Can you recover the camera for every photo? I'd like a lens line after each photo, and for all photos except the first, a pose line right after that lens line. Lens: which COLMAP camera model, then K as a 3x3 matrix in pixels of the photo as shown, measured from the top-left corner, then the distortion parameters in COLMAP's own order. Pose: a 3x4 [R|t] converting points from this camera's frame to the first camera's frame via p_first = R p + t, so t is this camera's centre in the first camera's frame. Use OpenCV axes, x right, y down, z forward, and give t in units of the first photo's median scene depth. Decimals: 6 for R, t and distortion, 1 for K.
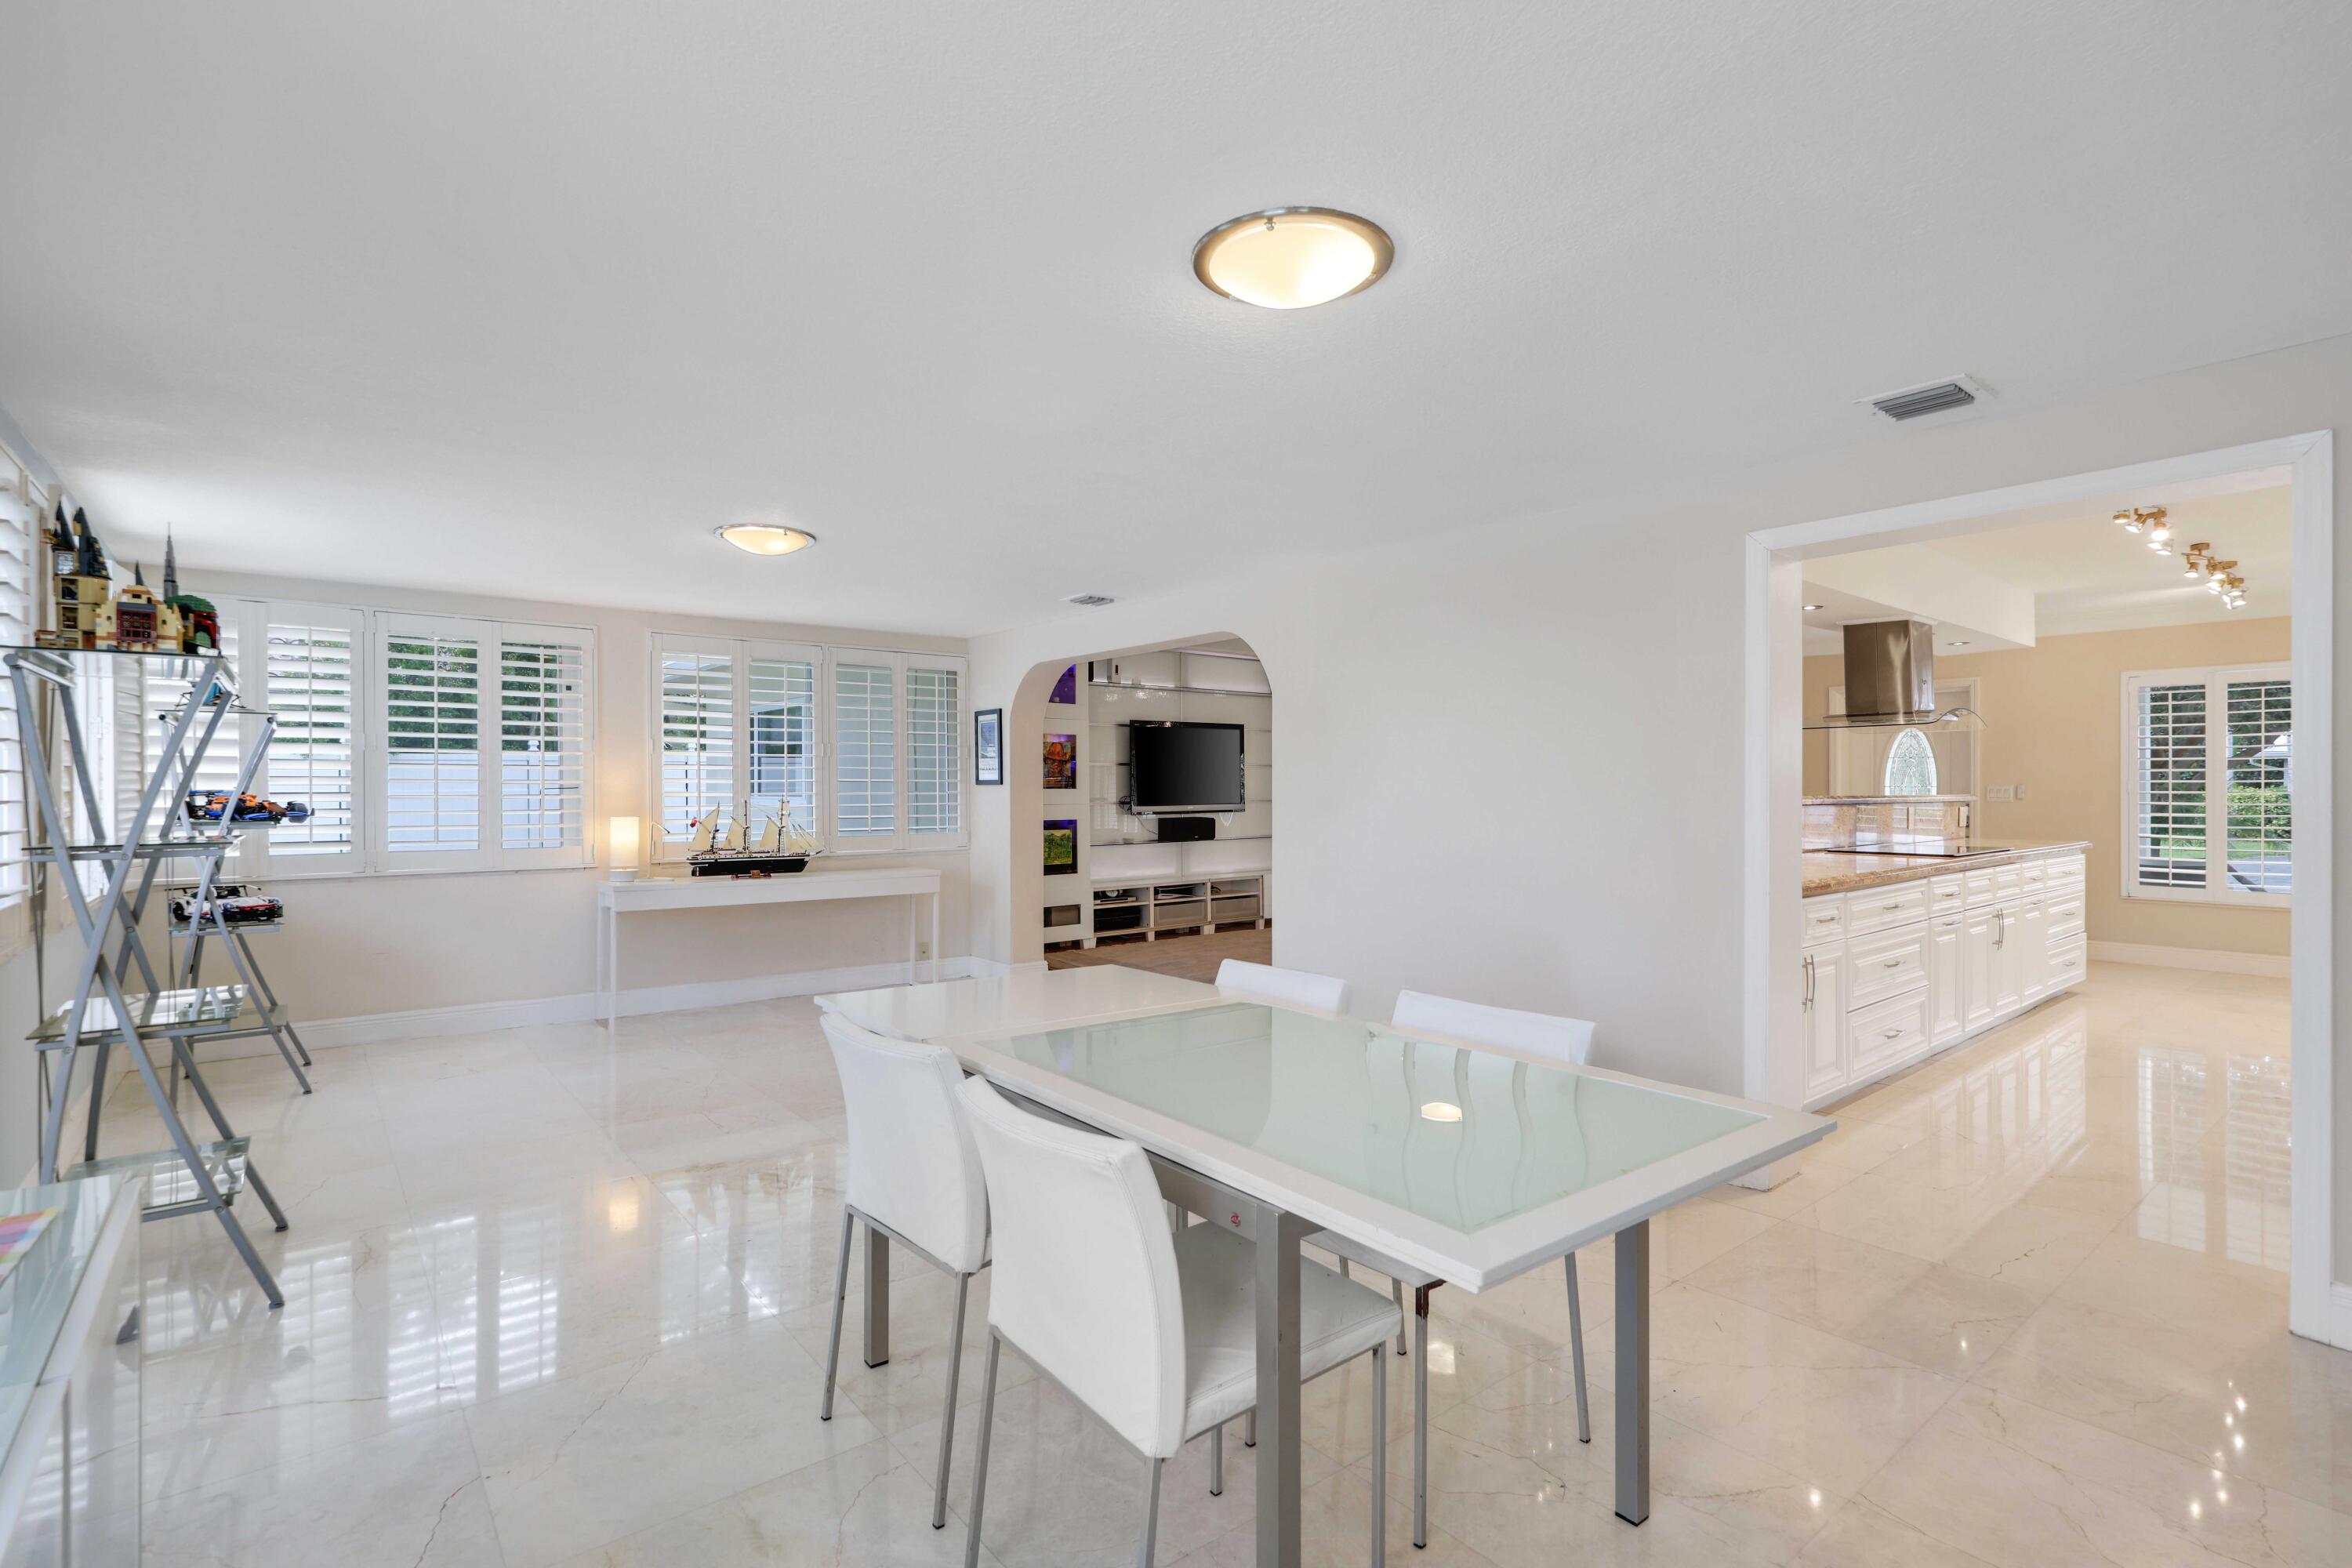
lens RADIAL K [[1074.5, 0, 1177.4], [0, 1074.5, 787.8], [0, 0, 1]] dist [0.000494, -0.000089]
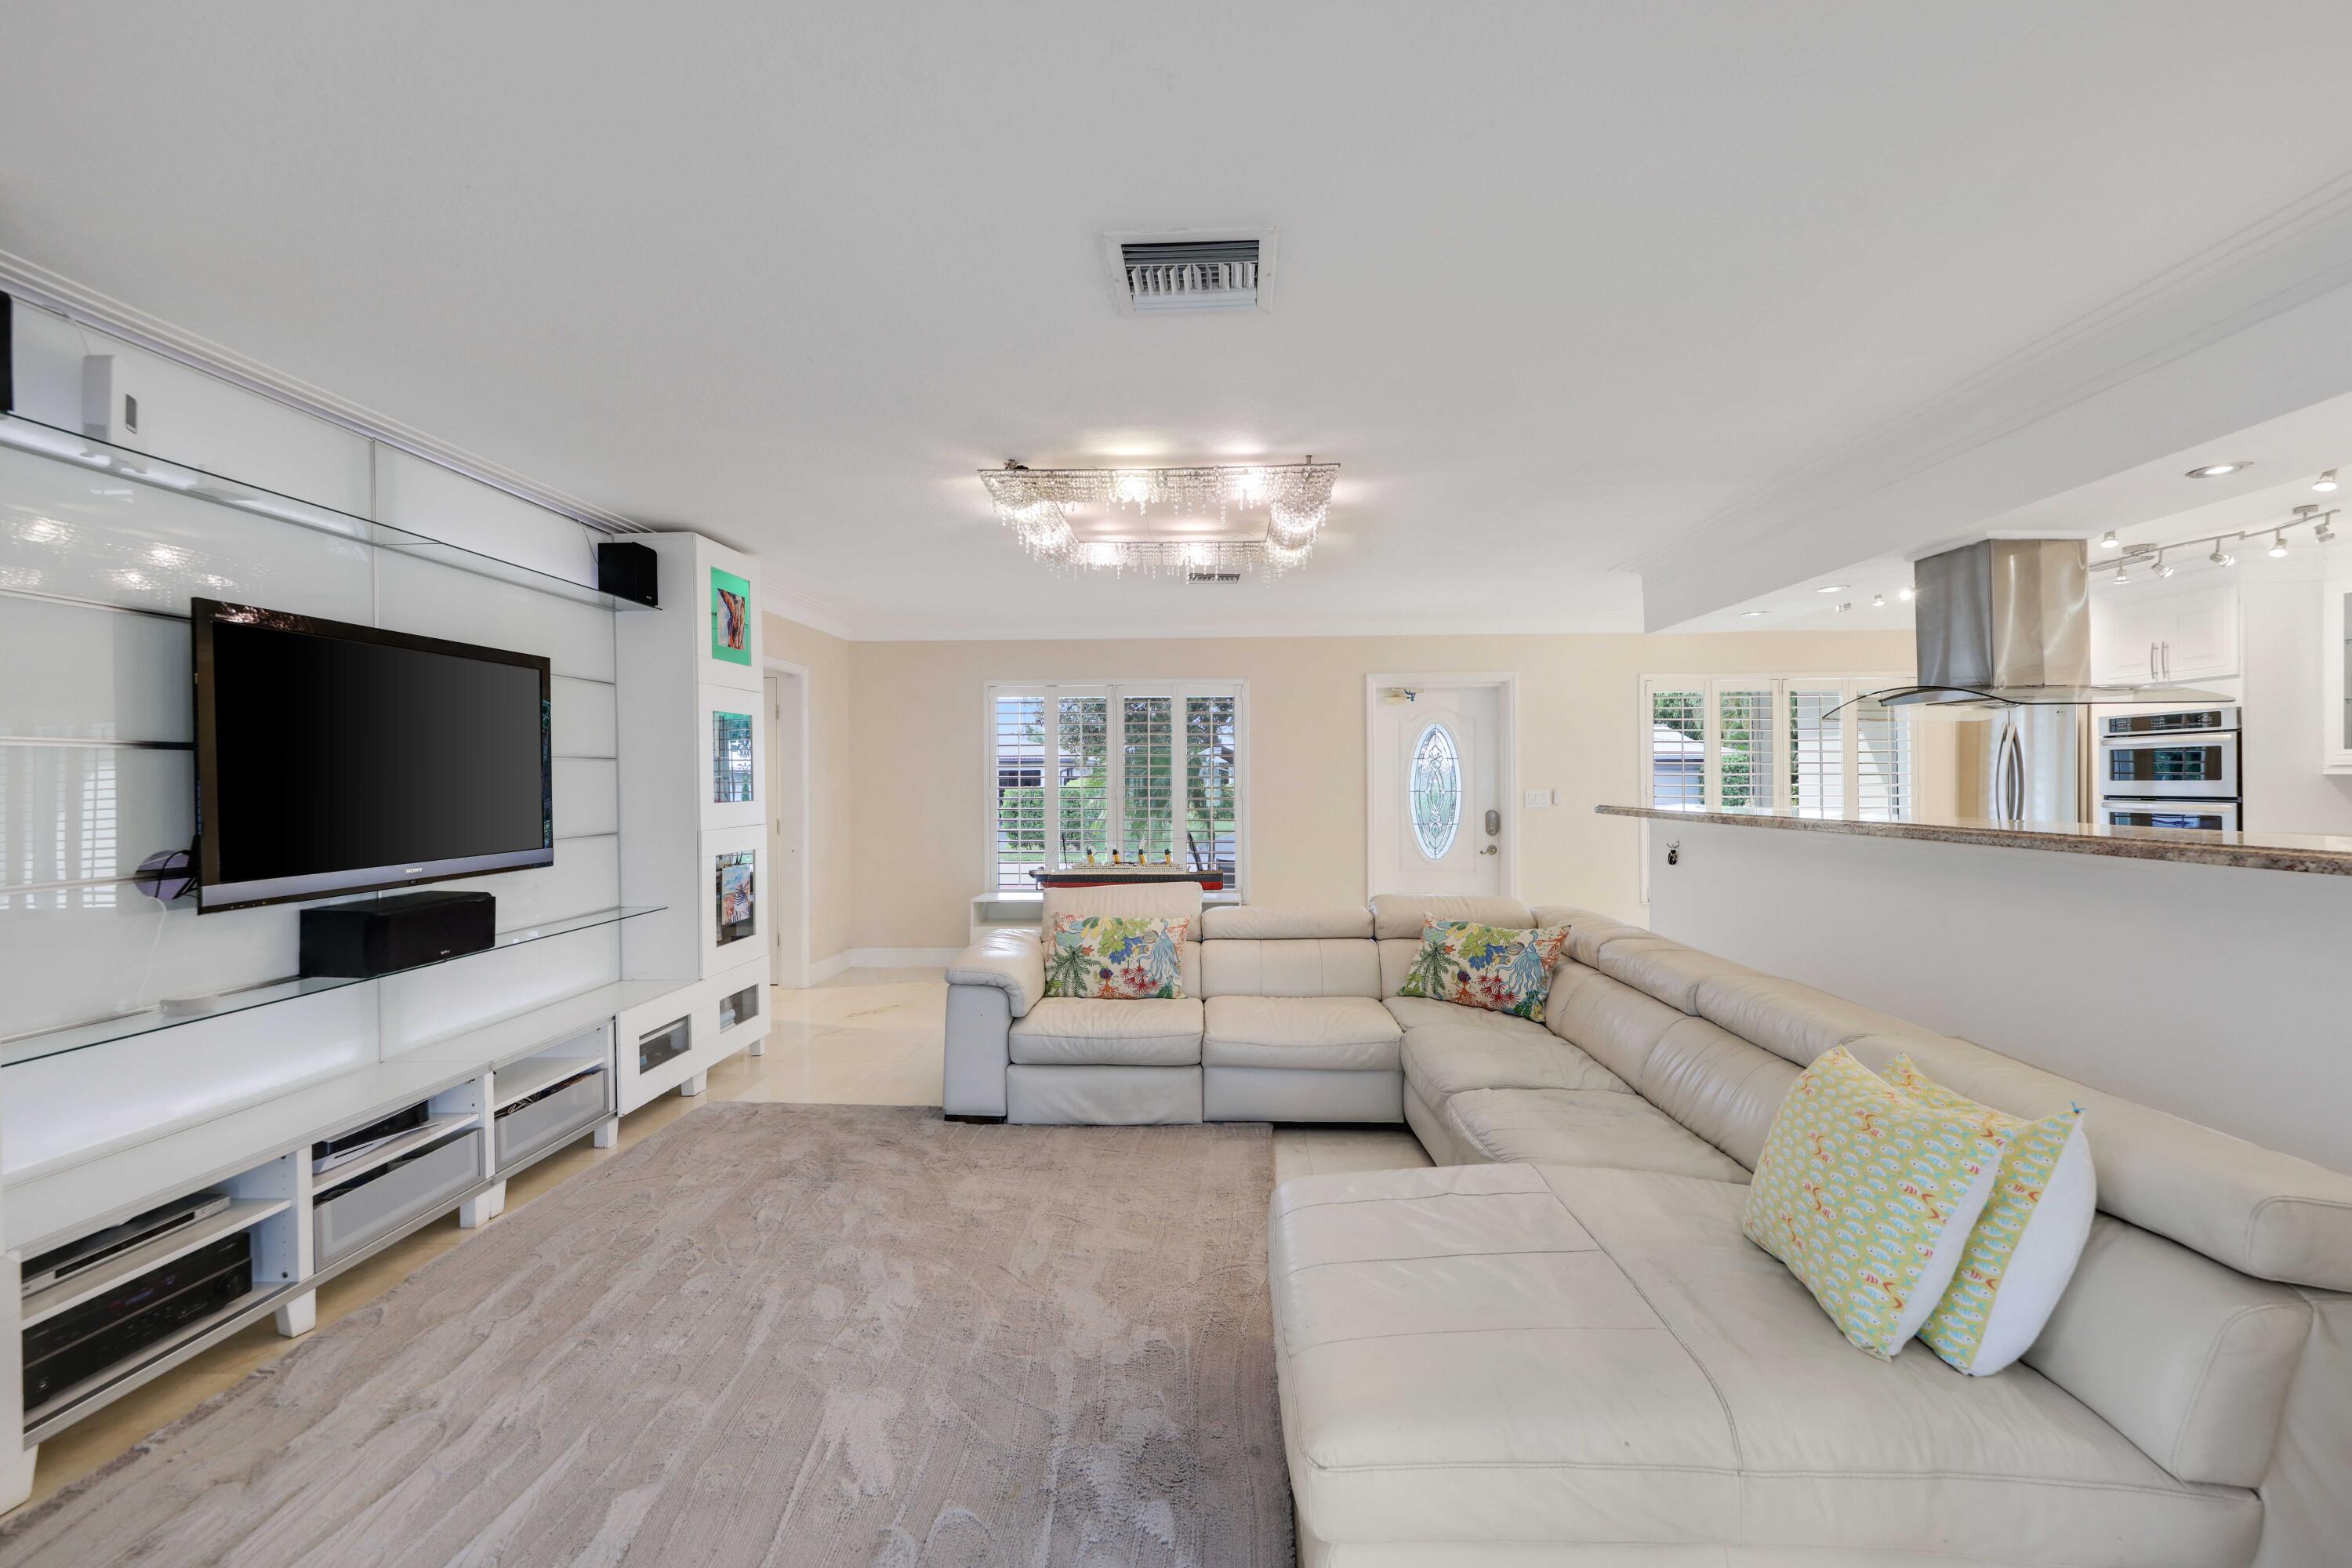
lens RADIAL K [[992.5, 0, 1186.9], [0, 992.5, 775.3], [0, 0, 1]] dist [-0.000644, 0.000079]
pose [[0.669100, 0.002204, 0.743170, -0.070328], [0.005132, 0.999958, -0.007585, -0.010871], [-0.743155, 0.008889, 0.669060, 0.665059]]
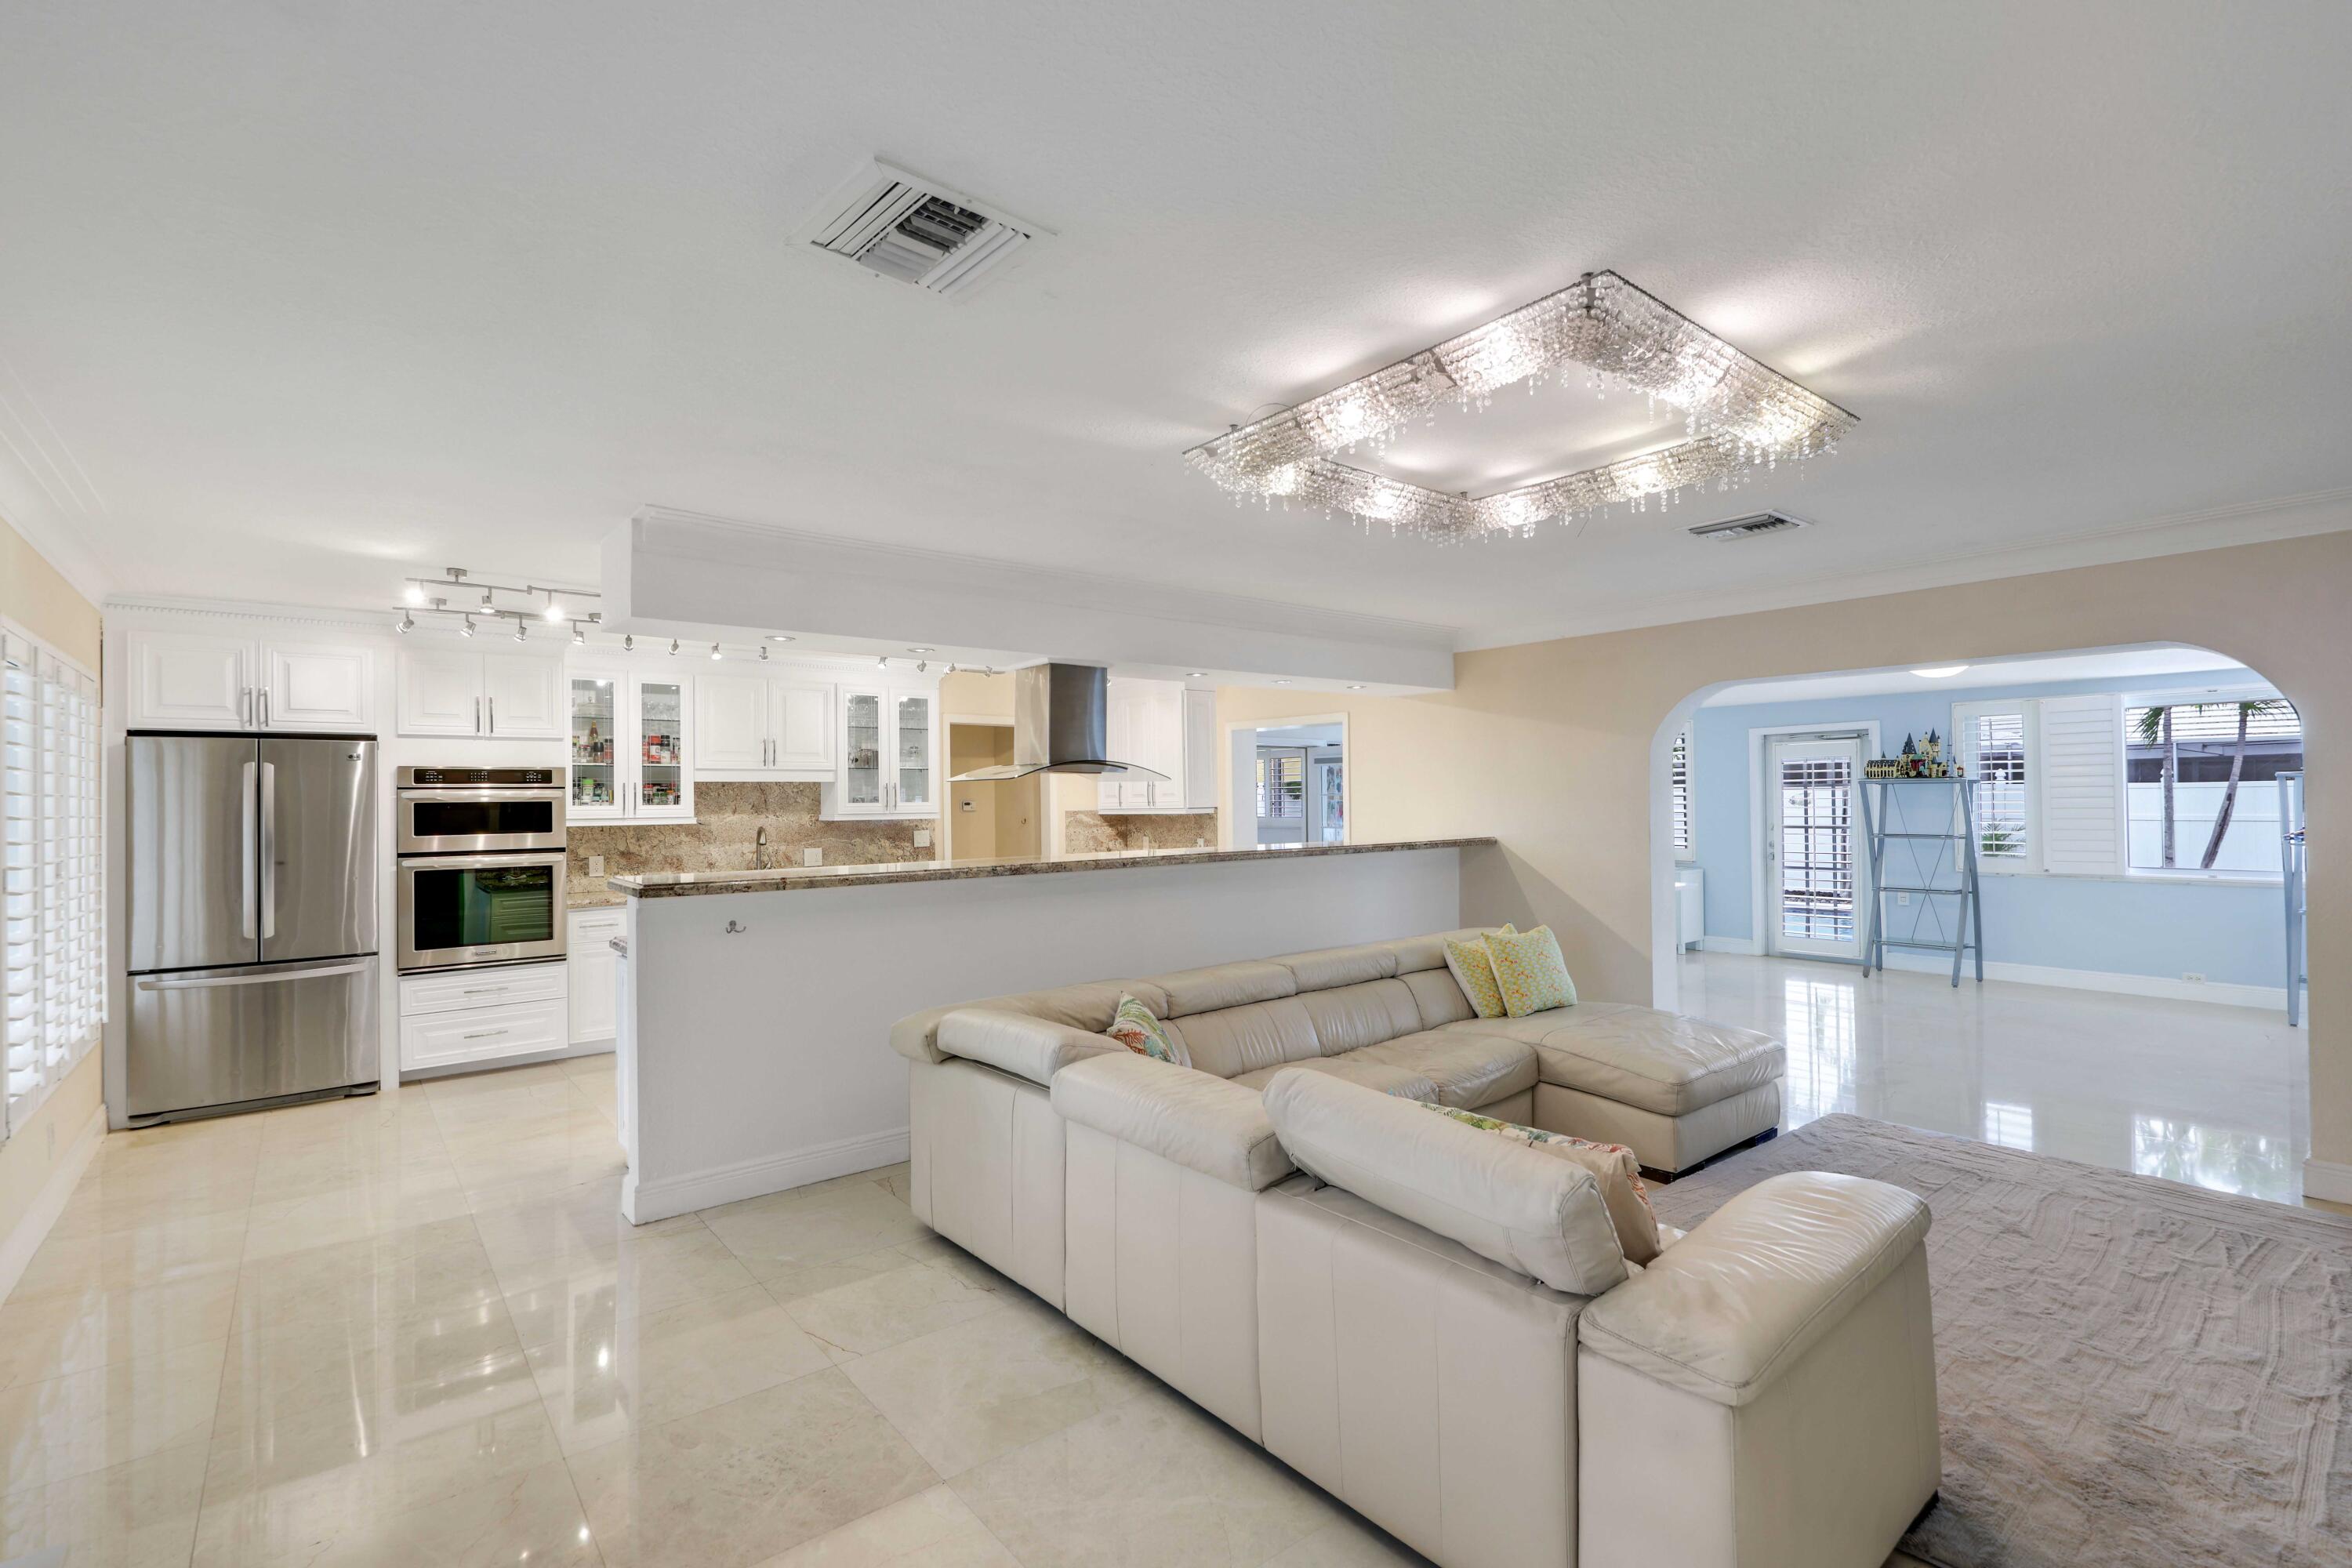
lens RADIAL K [[1074.5, 0, 1193.3], [0, 1074.5, 786.9], [0, 0, 1]] dist [0.000494, -0.000089]
pose [[-0.999853, 0.014495, -0.009177, 0.397468], [0.014612, 0.999811, -0.012800, -0.024825], [0.008990, -0.012932, -0.999876, 1.340323]]
